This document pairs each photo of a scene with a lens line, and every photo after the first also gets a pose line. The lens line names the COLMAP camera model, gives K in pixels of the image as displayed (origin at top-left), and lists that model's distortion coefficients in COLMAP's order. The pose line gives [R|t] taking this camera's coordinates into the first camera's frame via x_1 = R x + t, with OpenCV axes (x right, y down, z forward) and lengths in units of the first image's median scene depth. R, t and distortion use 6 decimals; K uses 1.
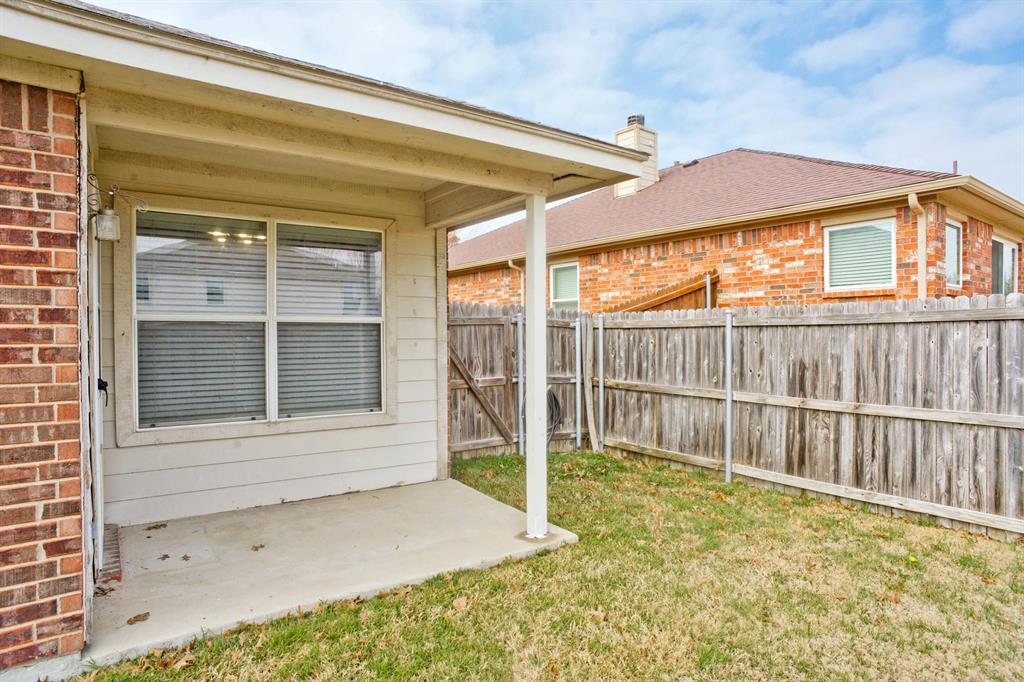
lens RADIAL K [[578.0, 0, 507.7], [0, 578.0, 336.5], [0, 0, 1]] dist [-0.019511, 0.014199]
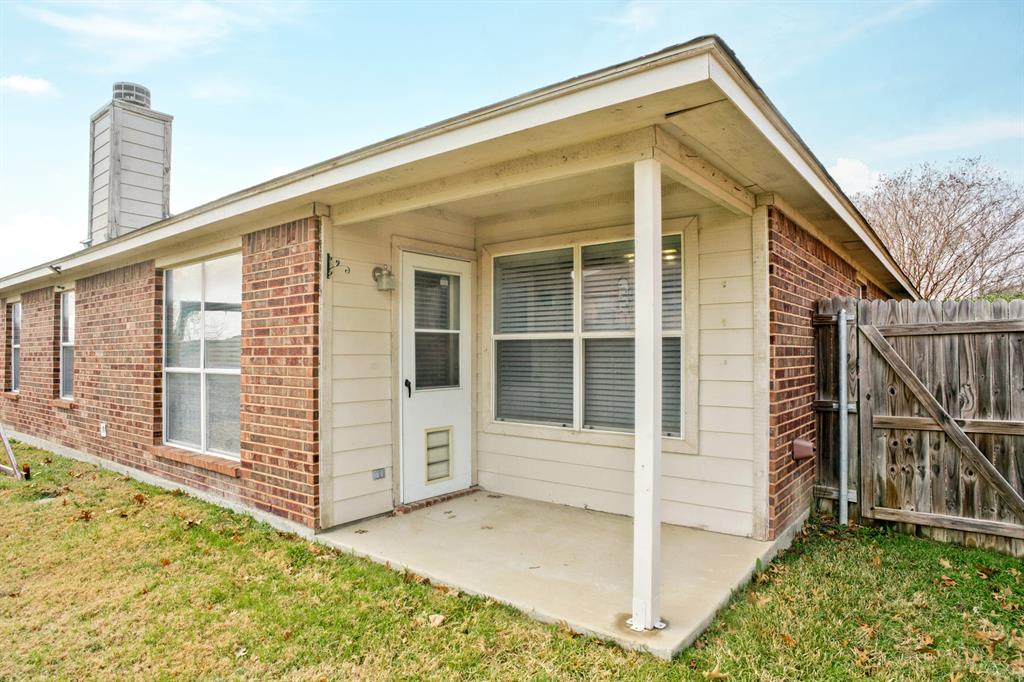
lens RADIAL K [[578.0, 0, 492.3], [0, 578.0, 341.5], [0, 0, 1]] dist [-0.019511, 0.014199]
pose [[0.331852, -0.018967, -0.943141, 0.578106], [0.000642, 0.999802, -0.019881, 0.001489], [0.943331, 0.005992, 0.331798, 0.491306]]
